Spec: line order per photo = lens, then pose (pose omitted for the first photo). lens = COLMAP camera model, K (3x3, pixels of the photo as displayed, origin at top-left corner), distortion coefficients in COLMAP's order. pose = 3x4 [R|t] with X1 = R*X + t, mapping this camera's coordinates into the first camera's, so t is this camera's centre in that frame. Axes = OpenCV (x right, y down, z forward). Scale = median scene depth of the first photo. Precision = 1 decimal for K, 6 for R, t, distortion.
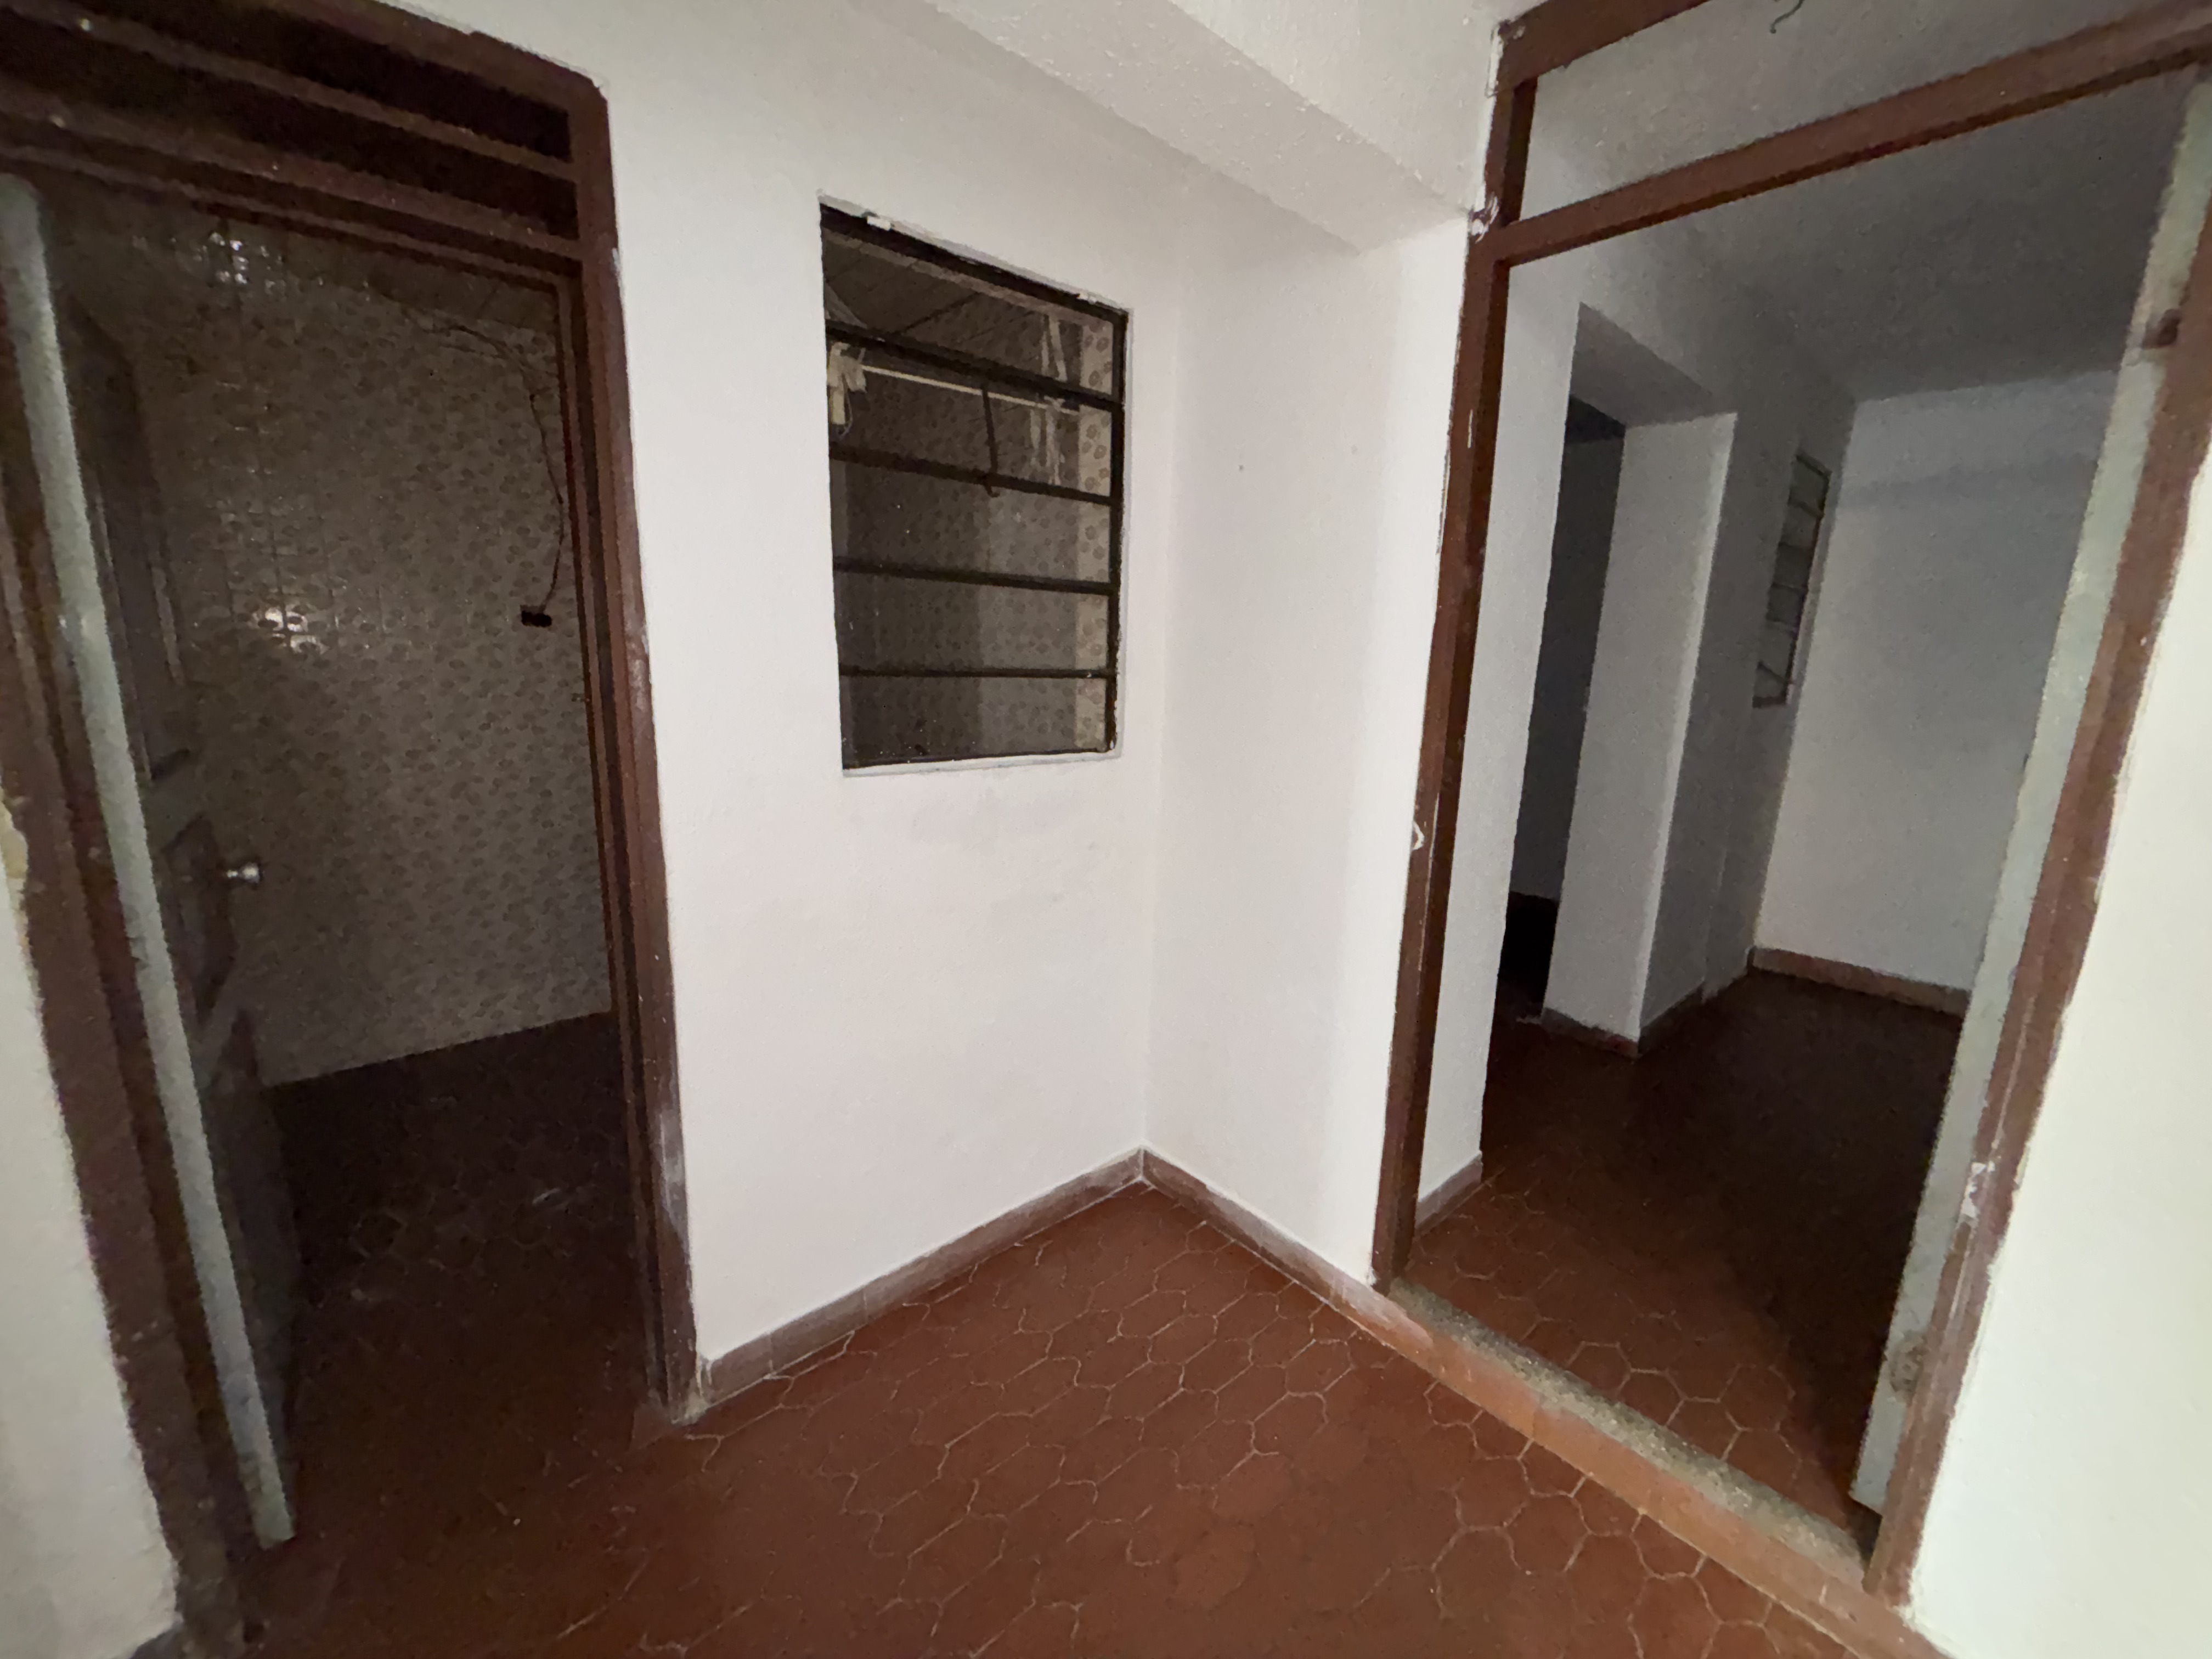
lens RADIAL K [[897.3, 0, 1105.7], [0, 897.3, 824.9], [0, 0, 1]] dist [0.007627, -0.000225]
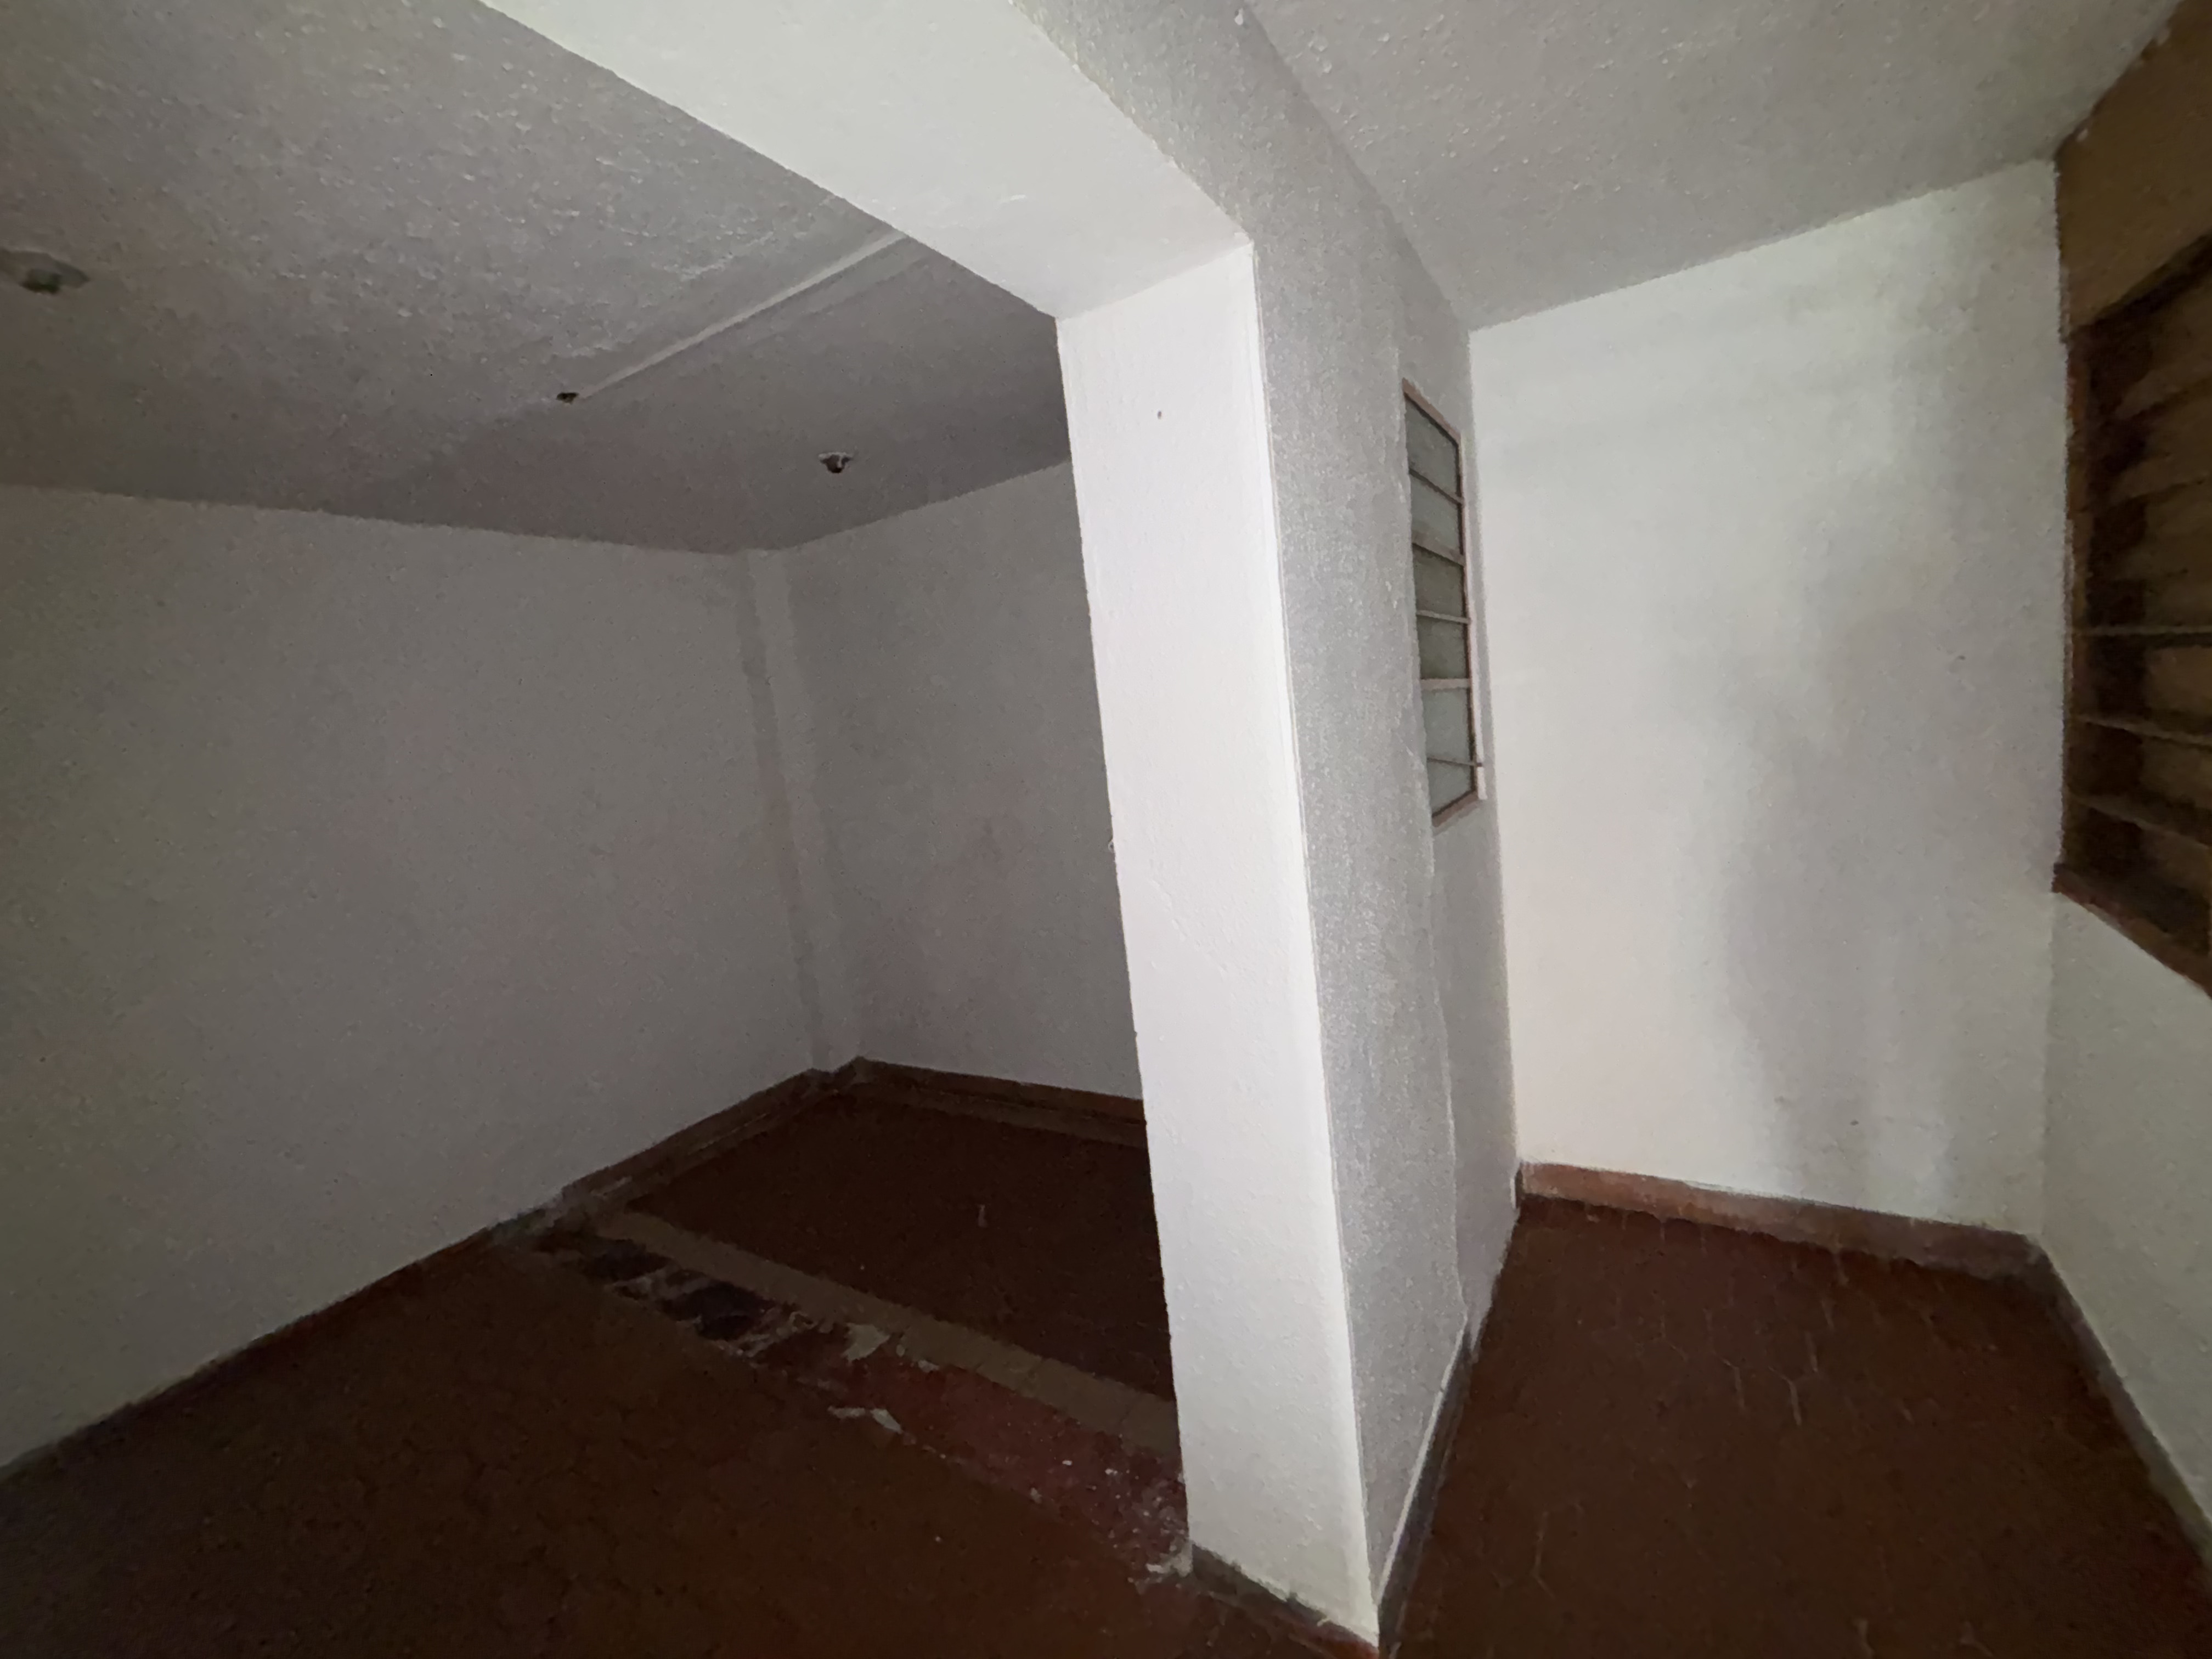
lens RADIAL K [[951.2, 0, 1106.0], [0, 951.2, 829.5], [0, 0, 1]] dist [-0.001334, -0.000179]
pose [[0.948363, -0.155105, 0.276678, 0.342516], [0.186167, 0.978422, -0.089620, -0.106979], [-0.256808, 0.136501, 0.956774, 0.463470]]
